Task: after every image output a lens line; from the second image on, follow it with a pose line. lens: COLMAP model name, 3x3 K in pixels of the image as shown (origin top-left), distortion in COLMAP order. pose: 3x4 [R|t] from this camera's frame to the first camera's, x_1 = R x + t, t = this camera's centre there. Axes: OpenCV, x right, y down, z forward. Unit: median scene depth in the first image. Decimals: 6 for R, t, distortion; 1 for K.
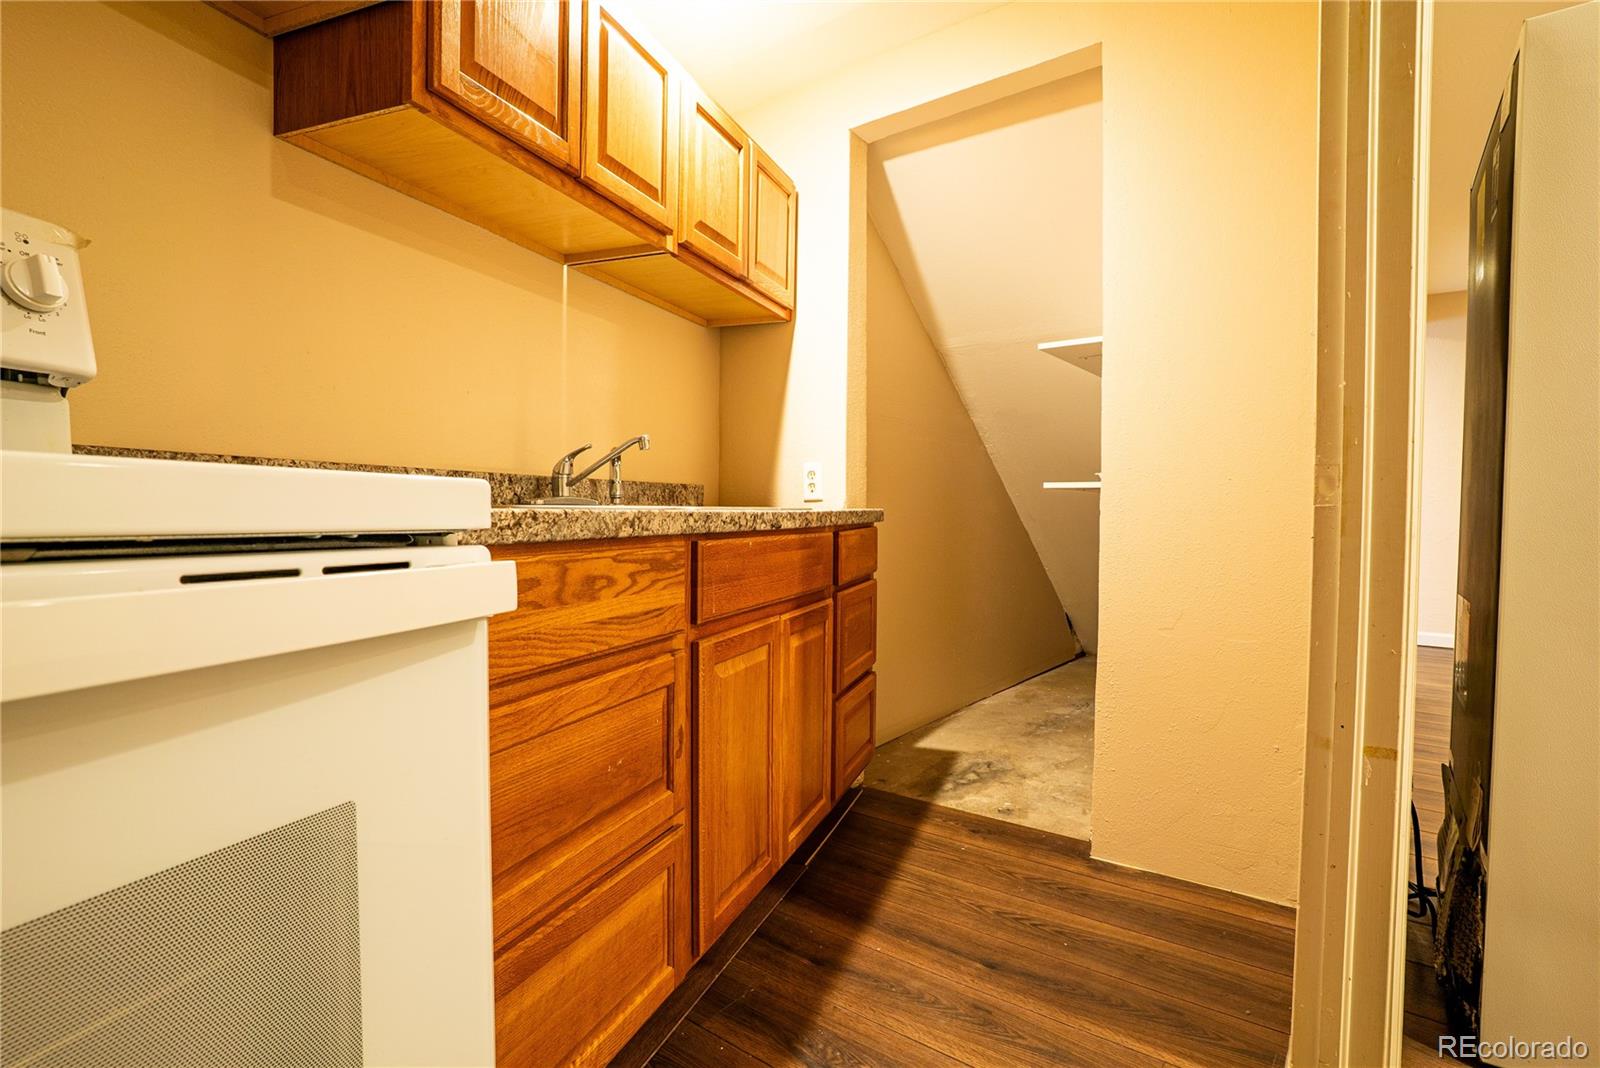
lens RADIAL K [[795.0, 0, 801.1], [0, 795.0, 531.7], [0, 0, 1]] dist [-0.077203, 0.035416]
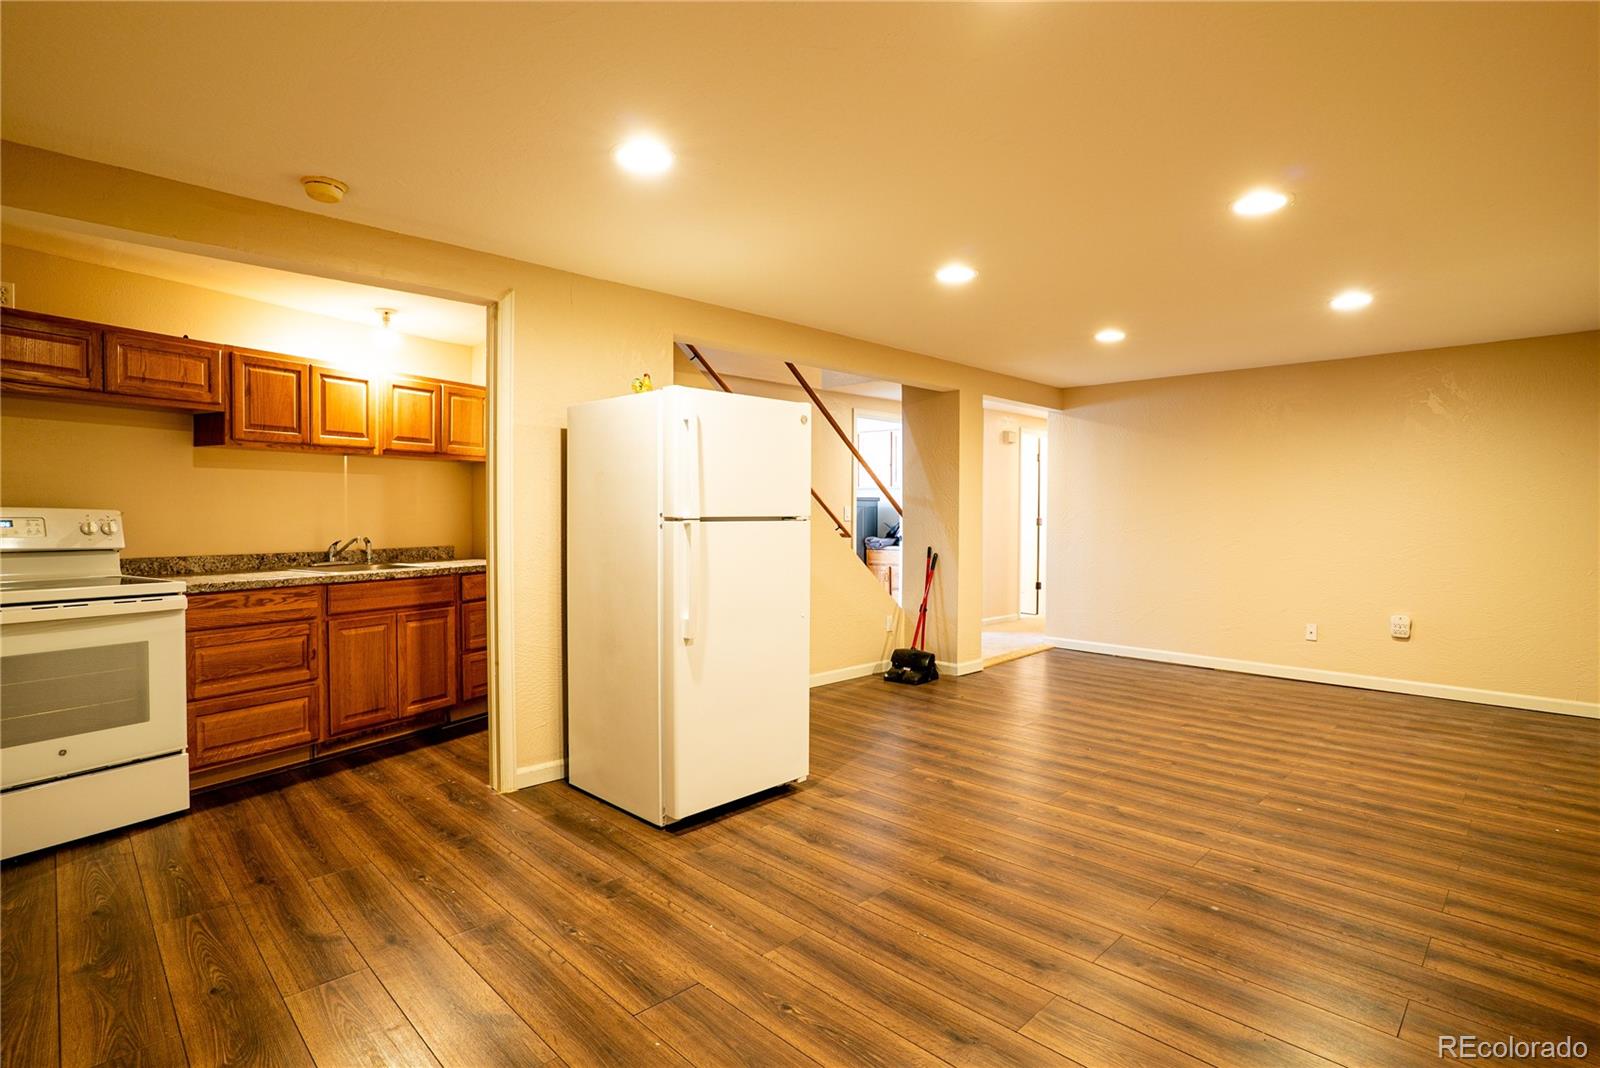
lens RADIAL K [[795.0, 0, 801.1], [0, 795.0, 531.7], [0, 0, 1]] dist [-0.077203, 0.035416]
pose [[0.988646, 0.008881, -0.149999, 1.964217], [-0.008982, 0.999960, 0.000004, -0.197102], [0.149993, 0.001344, 0.988686, -1.499357]]
